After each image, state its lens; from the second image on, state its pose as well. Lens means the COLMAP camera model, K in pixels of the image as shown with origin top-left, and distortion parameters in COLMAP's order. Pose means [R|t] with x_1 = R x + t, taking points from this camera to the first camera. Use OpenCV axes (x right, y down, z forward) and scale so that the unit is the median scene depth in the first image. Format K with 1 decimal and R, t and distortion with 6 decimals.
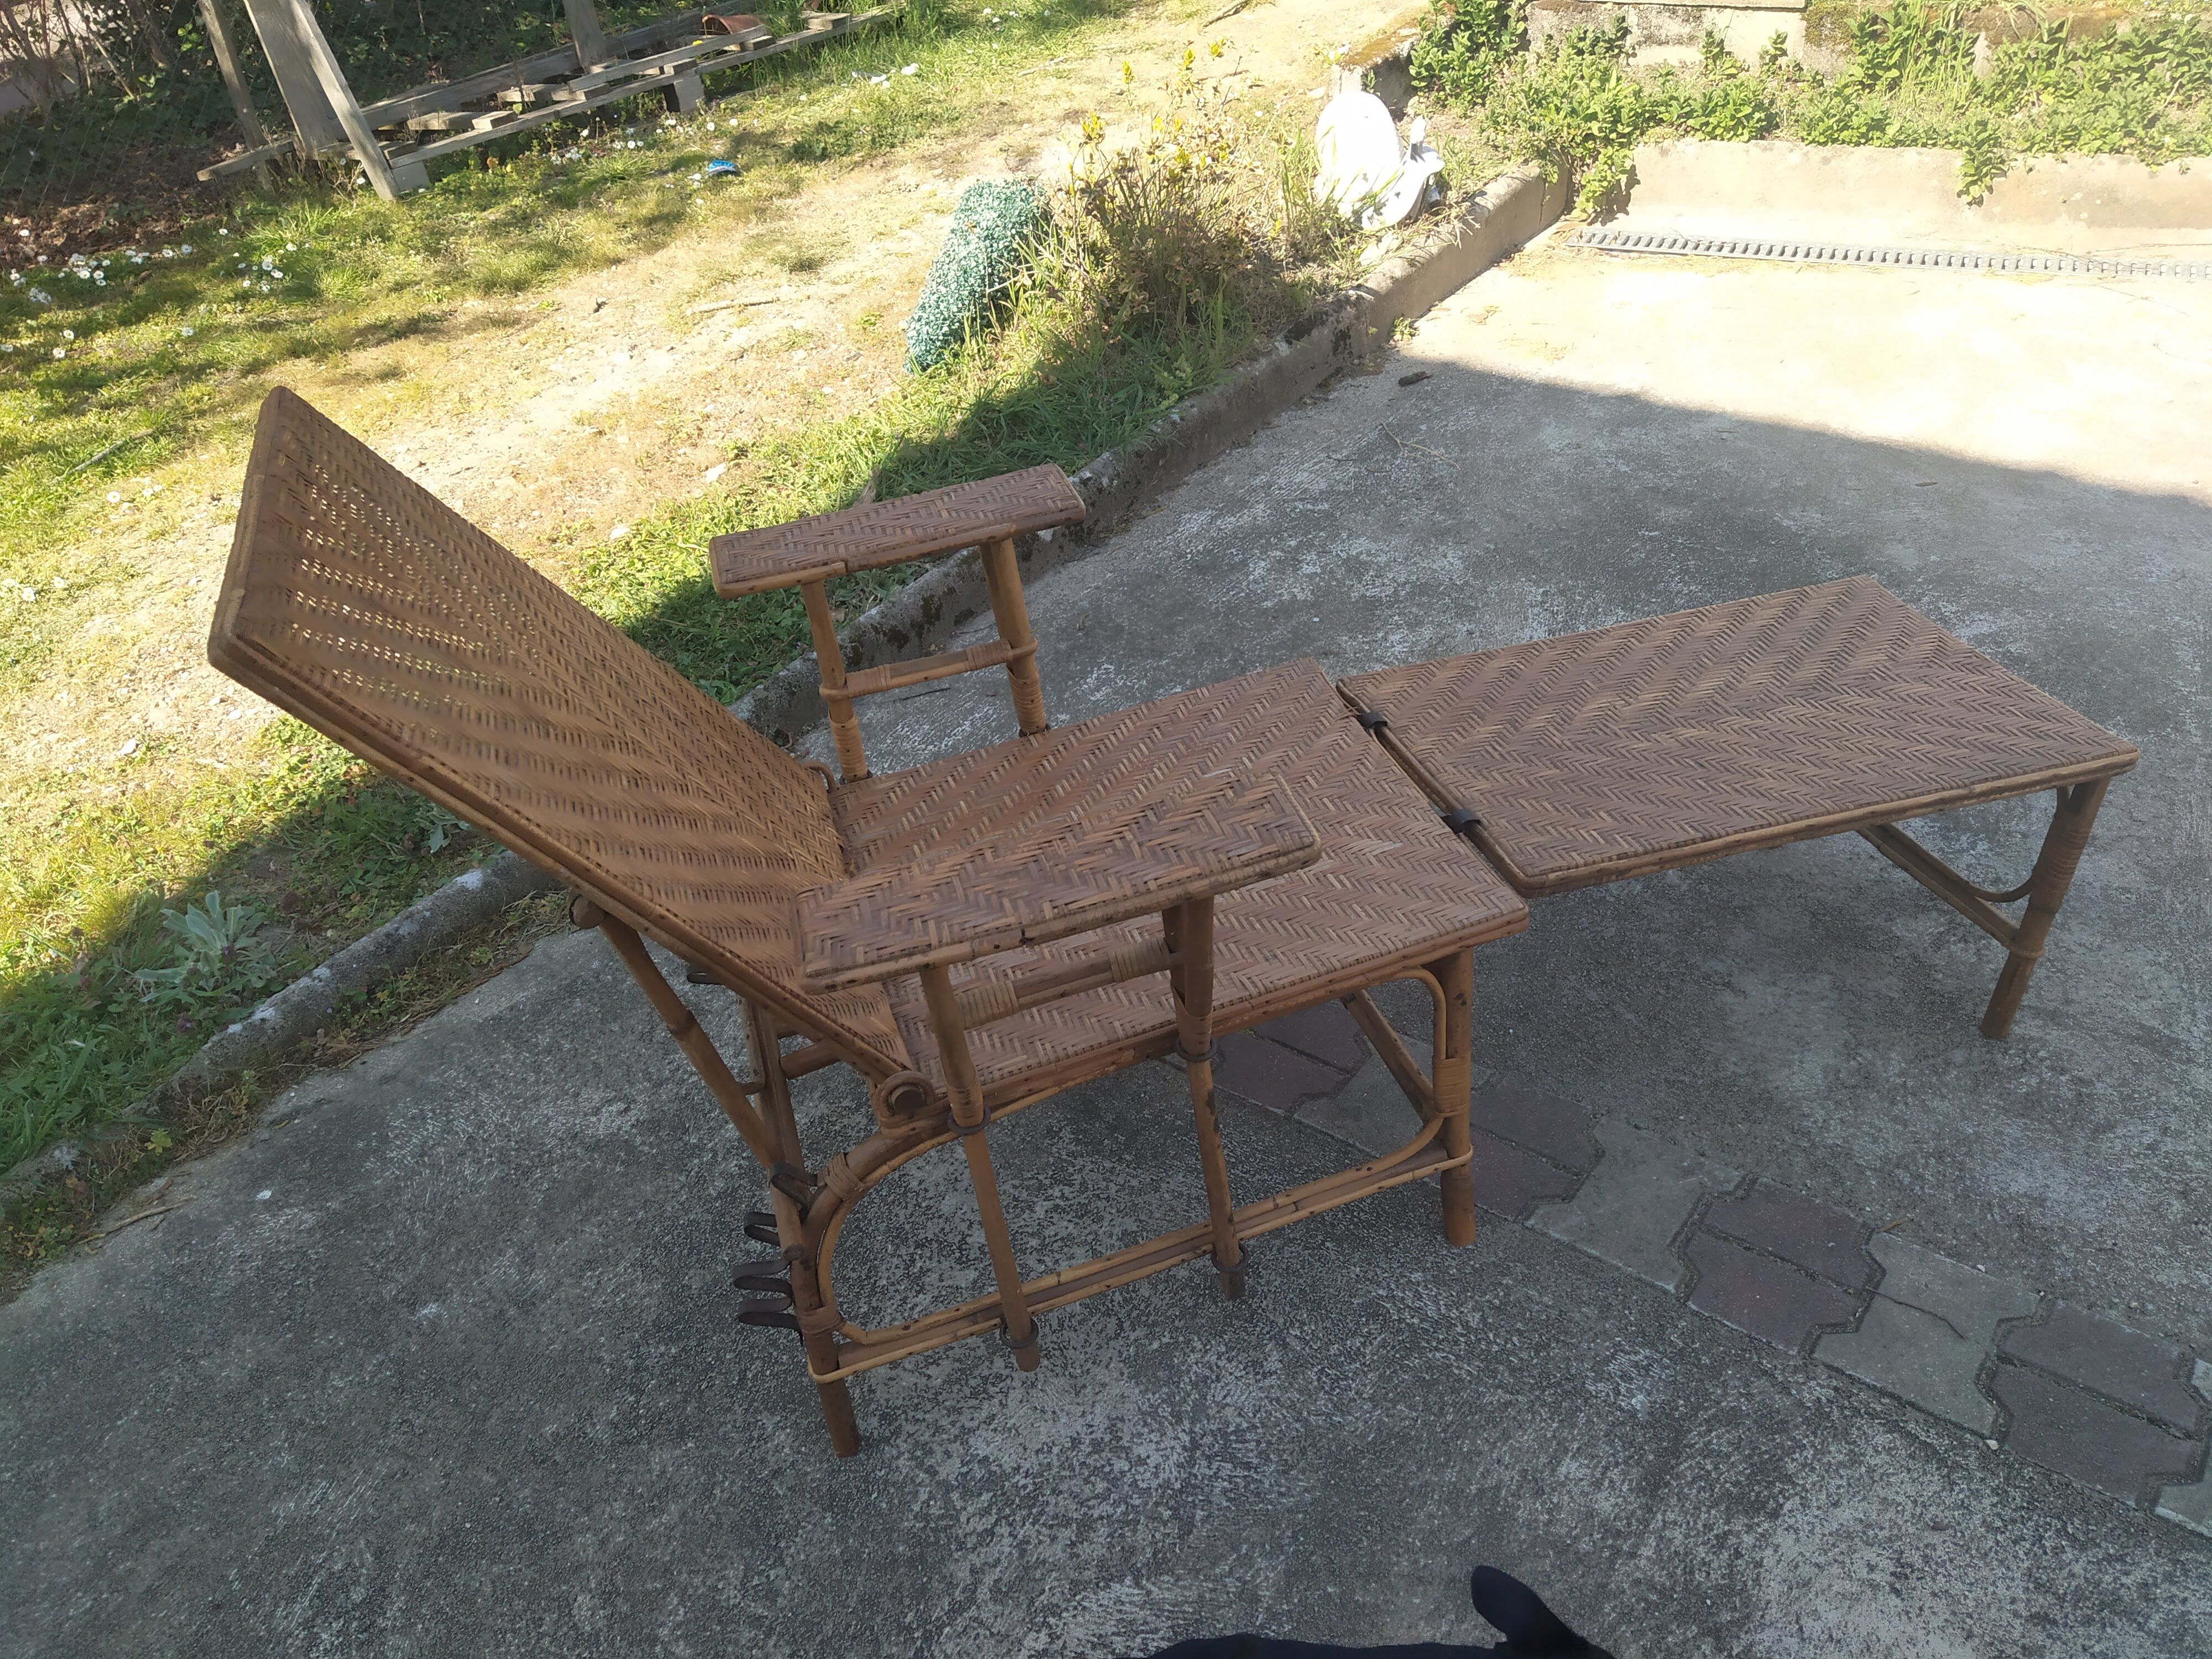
lens RADIAL K [[1643.0, 0, 1104.8], [0, 1643.0, 814.2], [0, 0, 1]] dist [0.095111, -0.139076]
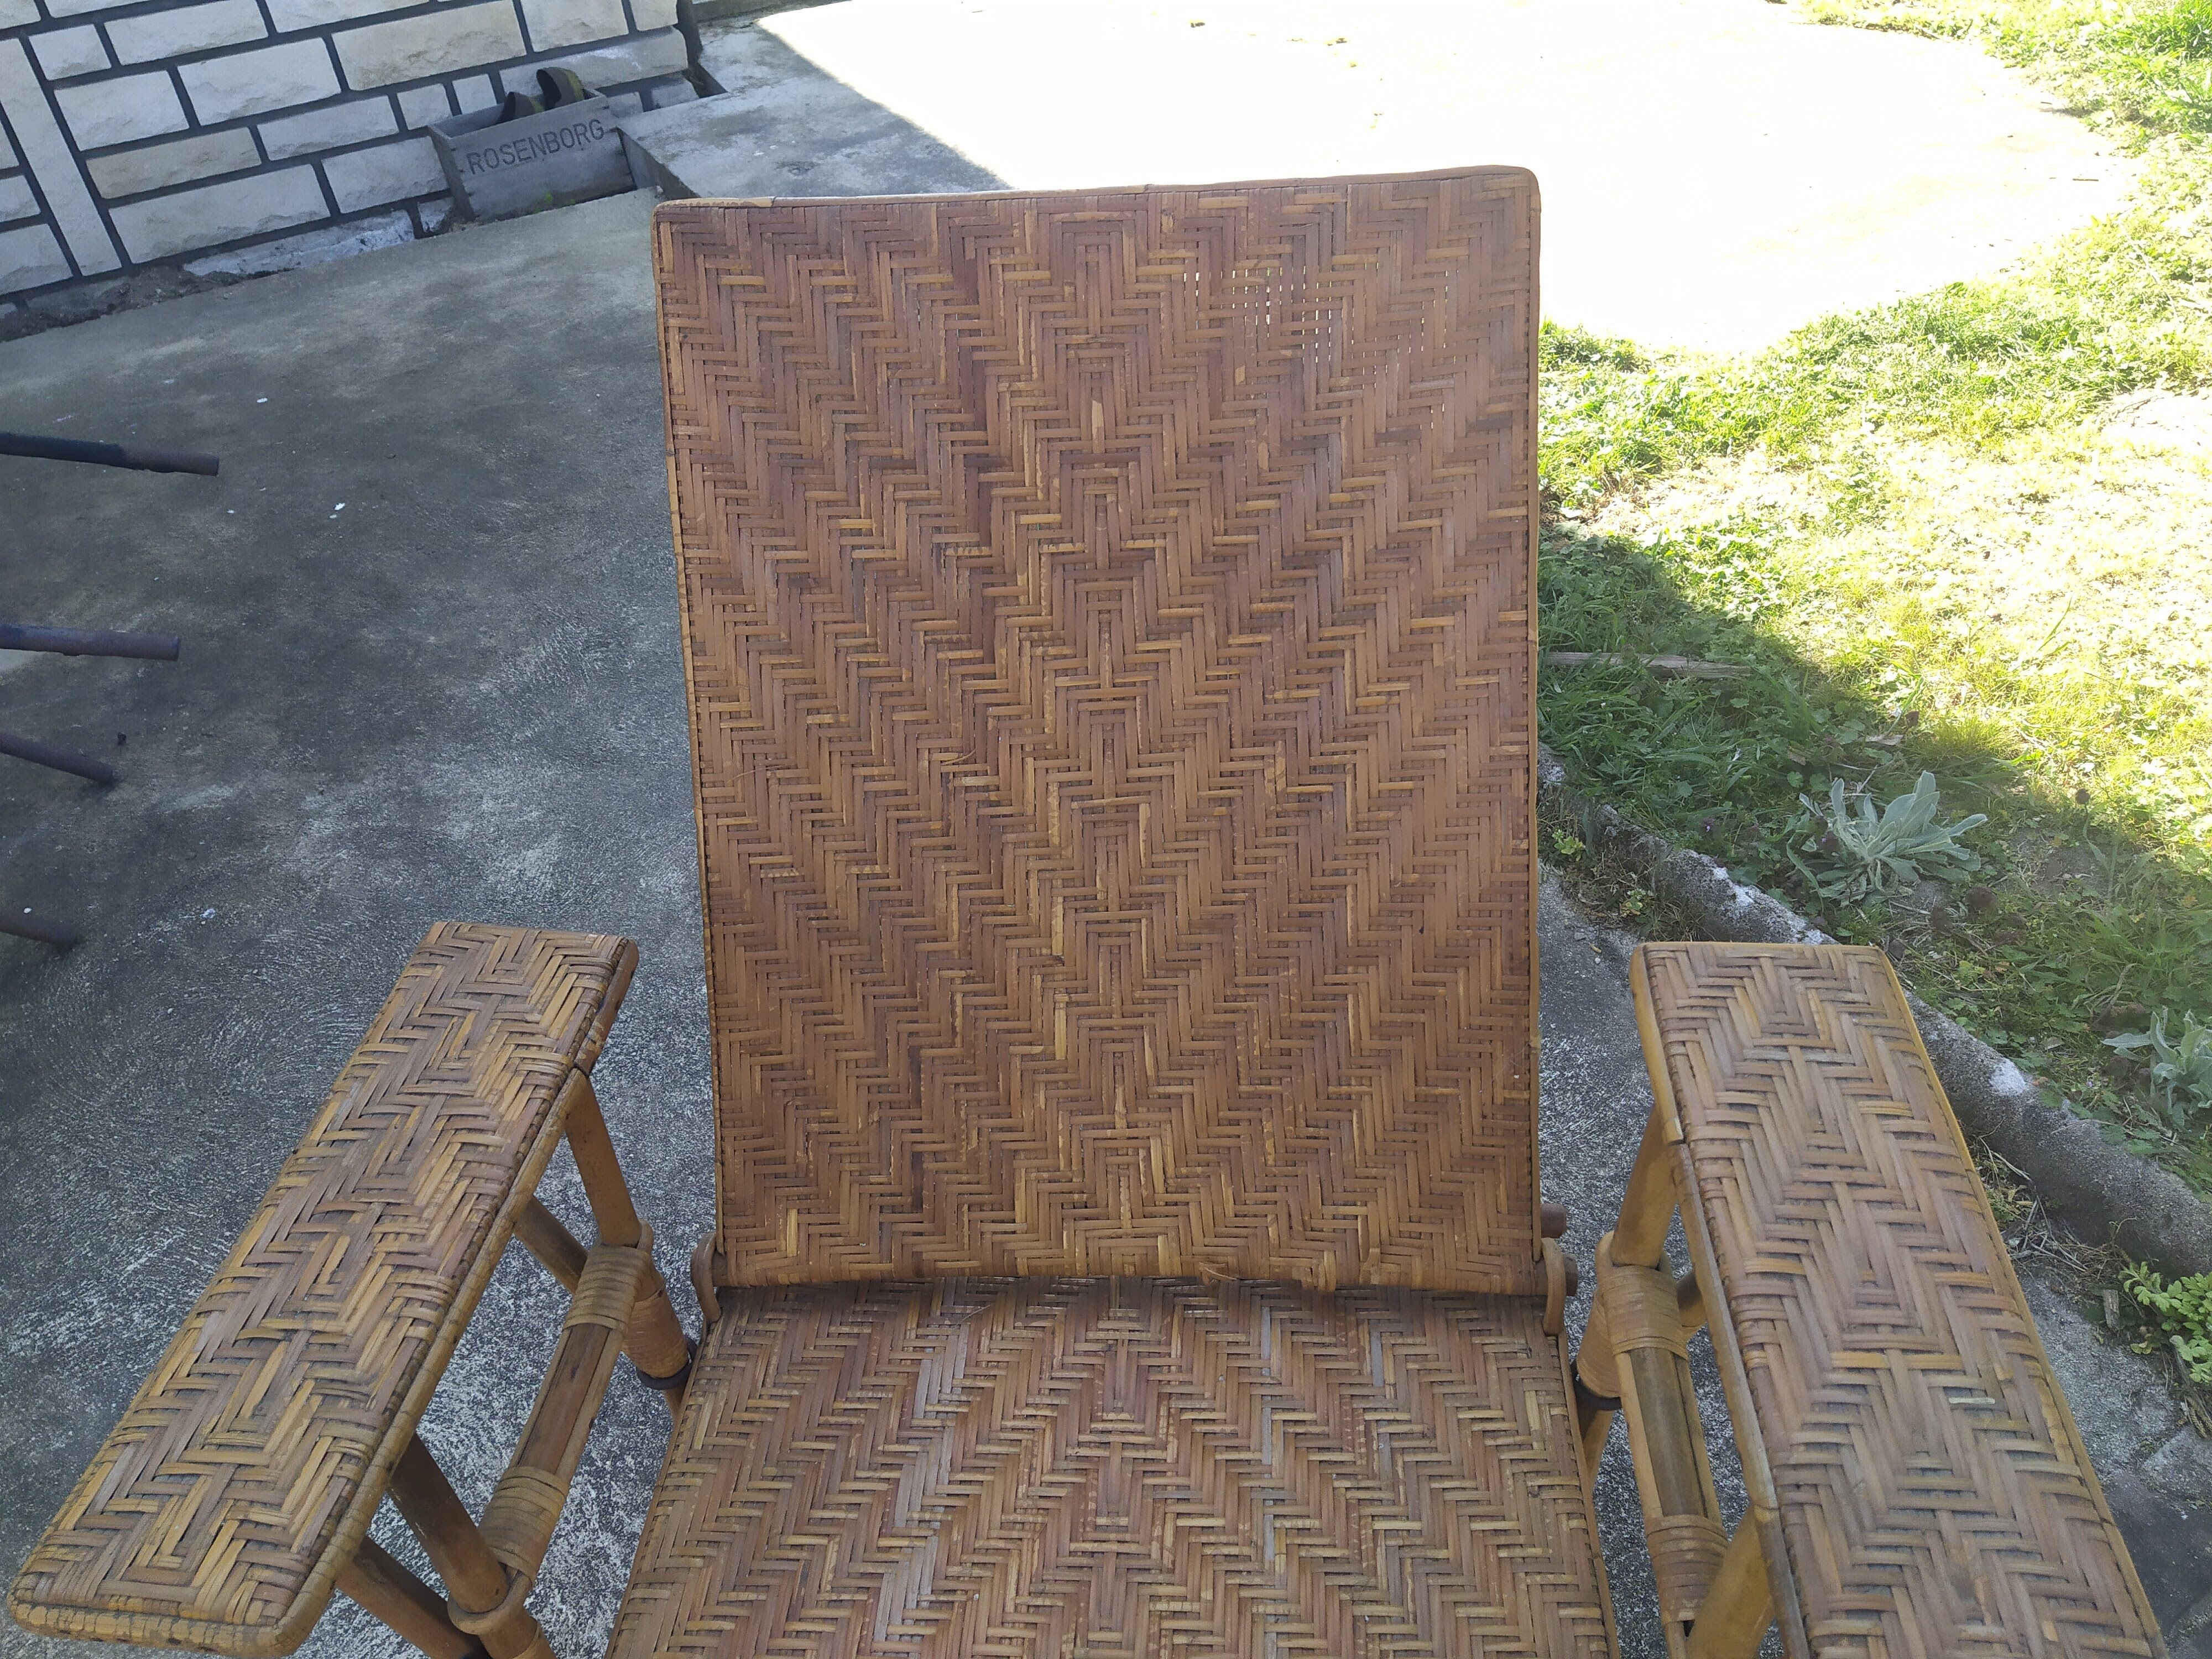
lens RADIAL K [[1643.0, 0, 1093.3], [0, 1643.0, 842.1], [0, 0, 1]] dist [0.095111, -0.139076]
pose [[-0.351533, 0.695325, -0.626856, 0.118200], [-0.469612, 0.448281, 0.760598, -0.440600], [0.809870, 0.561754, 0.168947, 0.729321]]
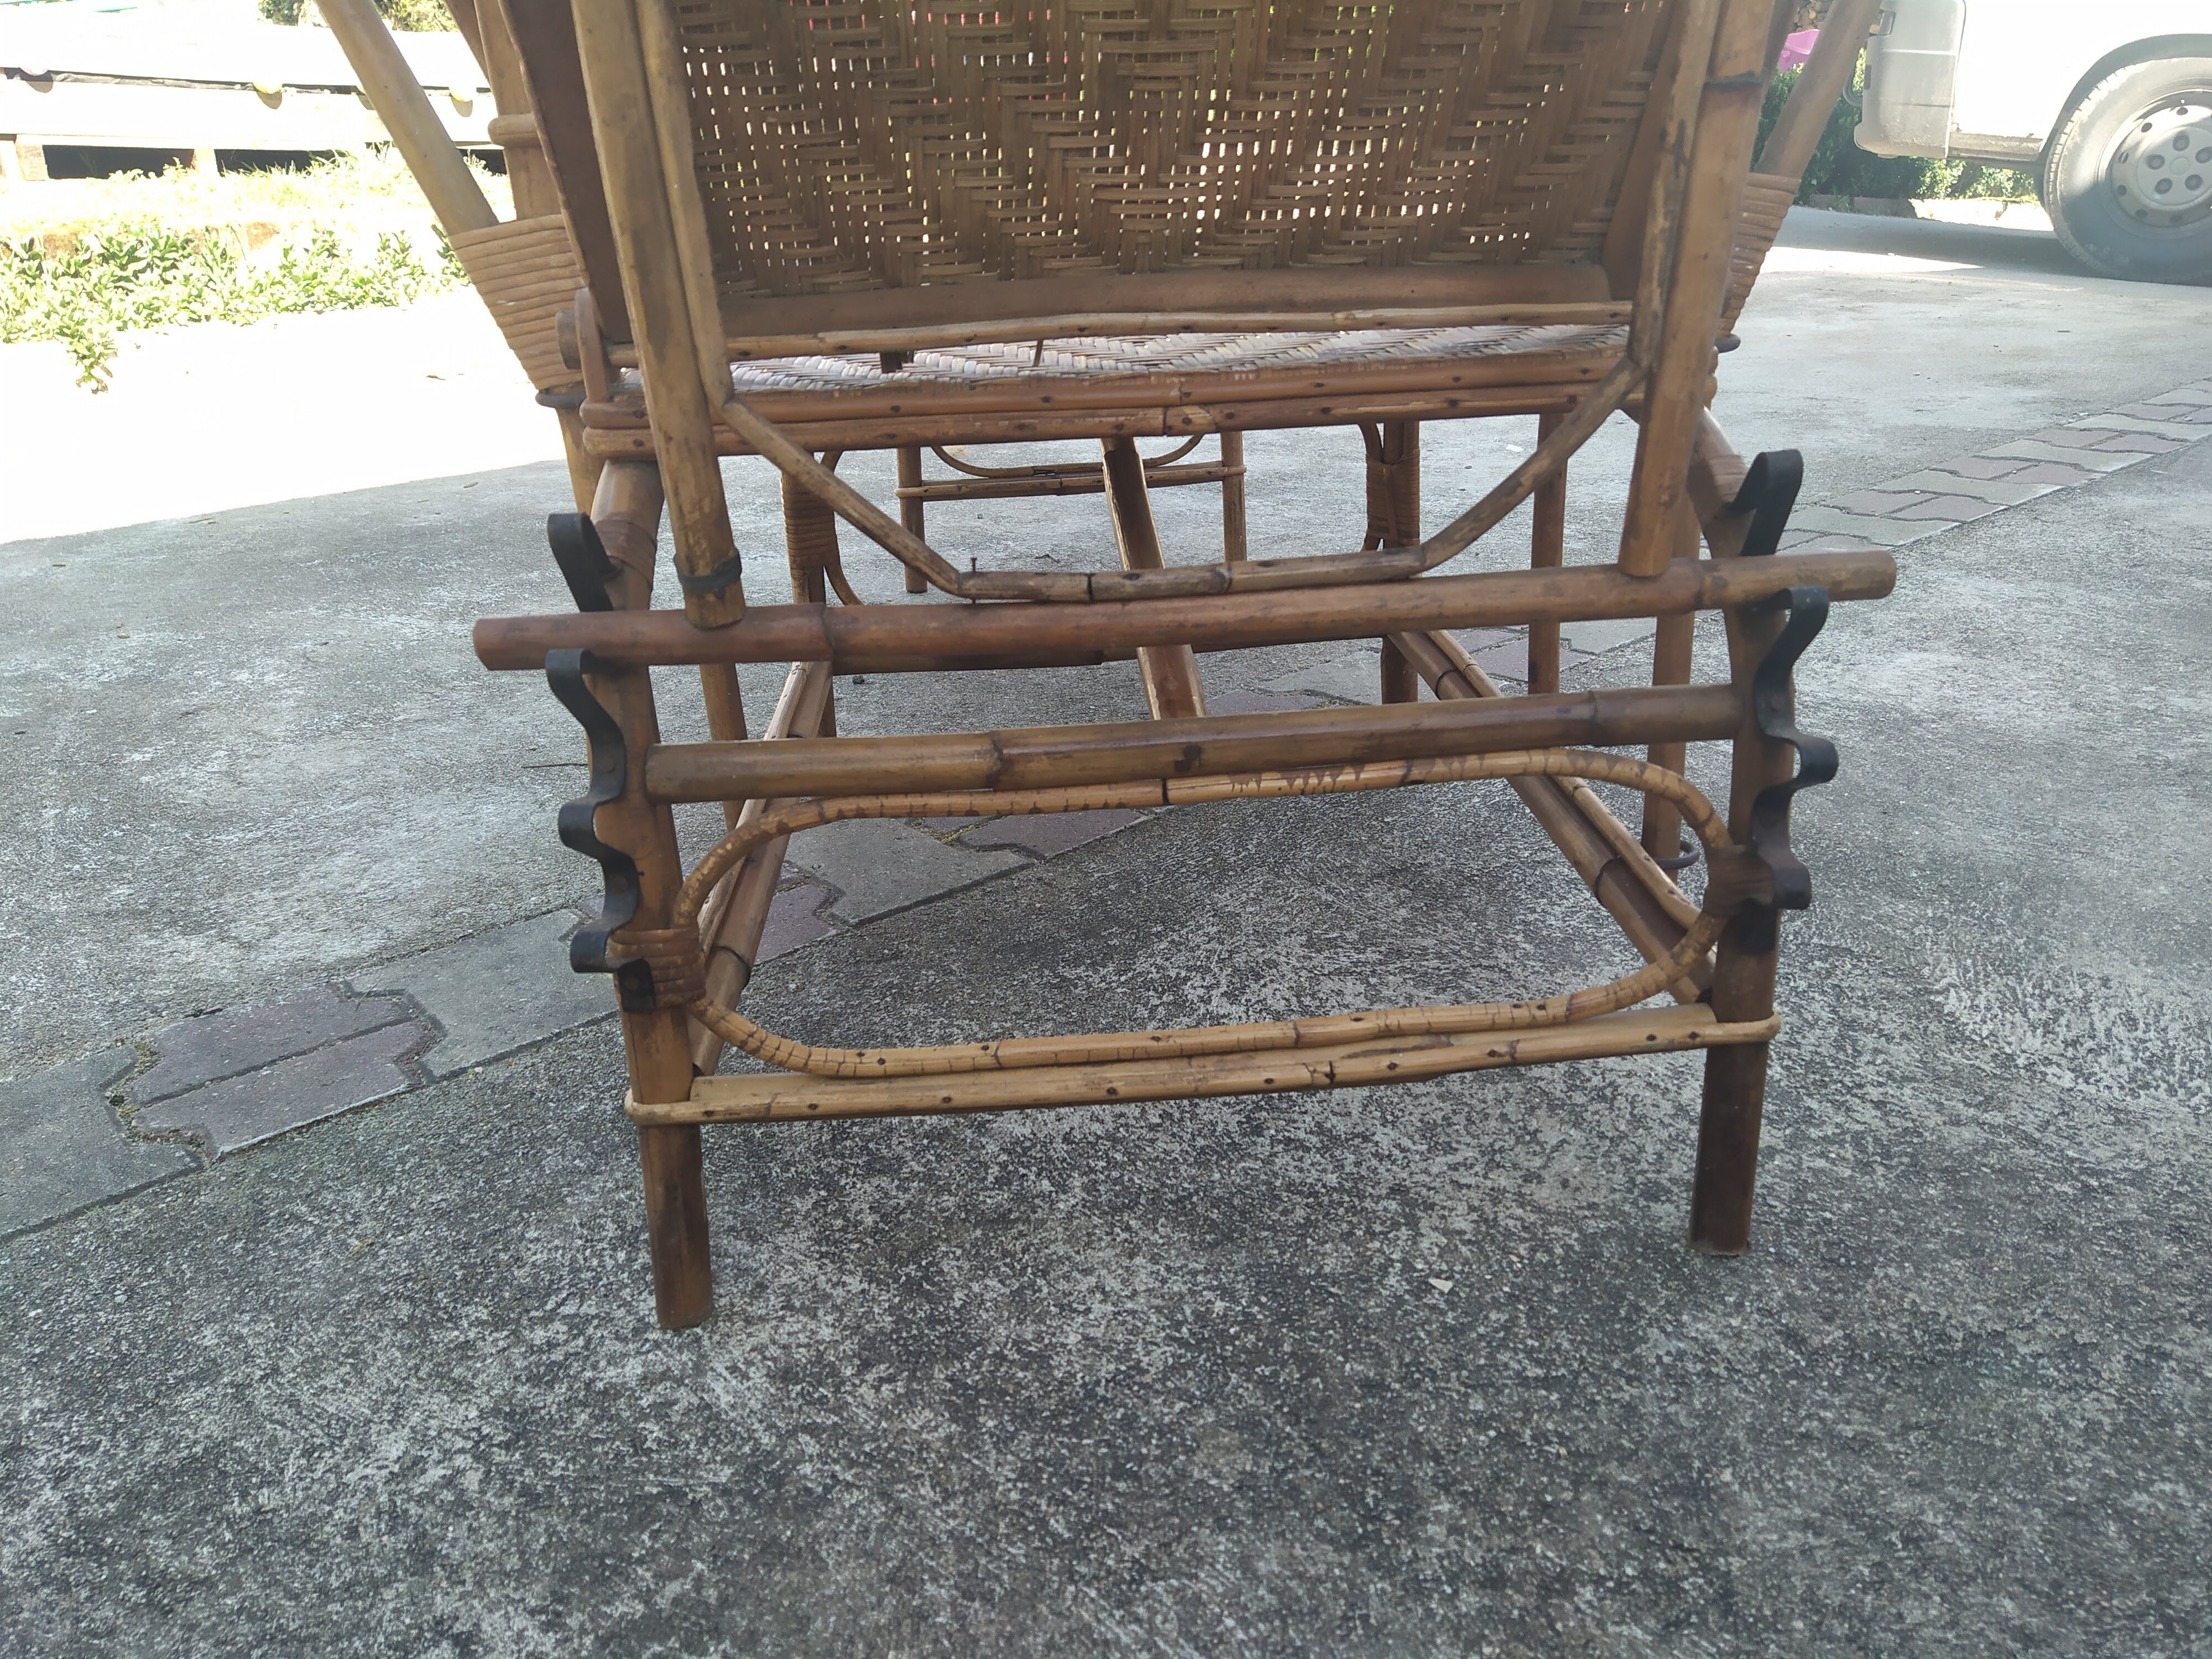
lens RADIAL K [[1643.0, 0, 1098.2], [0, 1643.0, 823.7], [0, 0, 1]] dist [0.095111, -0.139076]
pose [[0.238357, -0.293408, 0.925796, -0.585562], [0.586415, 0.803355, 0.103624, 0.109170], [-0.774147, 0.518201, 0.363544, 0.837863]]
